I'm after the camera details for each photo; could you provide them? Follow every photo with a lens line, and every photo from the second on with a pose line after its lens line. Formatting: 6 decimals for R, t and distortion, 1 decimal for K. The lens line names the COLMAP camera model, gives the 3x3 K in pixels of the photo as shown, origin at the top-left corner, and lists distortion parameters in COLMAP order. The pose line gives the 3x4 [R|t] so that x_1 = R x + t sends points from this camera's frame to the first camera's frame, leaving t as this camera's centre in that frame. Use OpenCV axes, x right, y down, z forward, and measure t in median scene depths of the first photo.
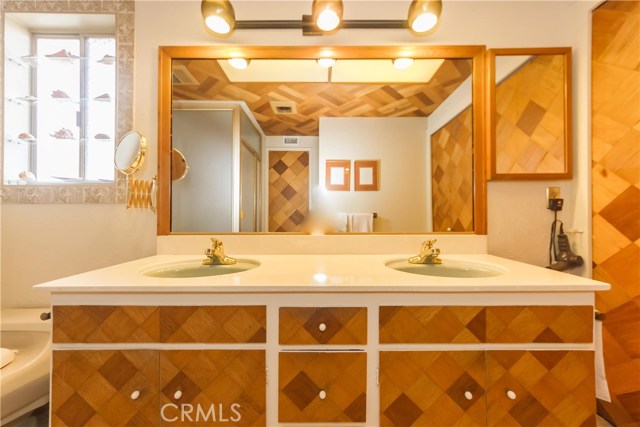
lens RADIAL K [[244.8, 0, 324.7], [0, 244.8, 215.4], [0, 0, 1]] dist [0.003130, 0.000006]
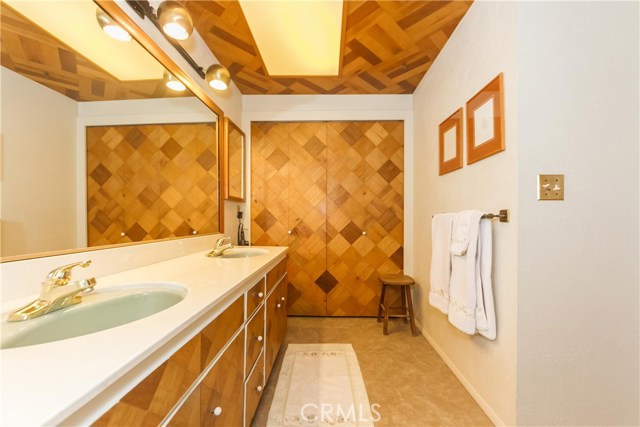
lens RADIAL K [[244.8, 0, 324.6], [0, 244.8, 218.1], [0, 0, 1]] dist [0.003130, 0.000006]
pose [[0.009593, 0.005437, 0.999939, -0.507457], [-0.006278, 0.999966, -0.005377, -0.008243], [-0.999934, -0.006226, 0.009627, 0.188790]]
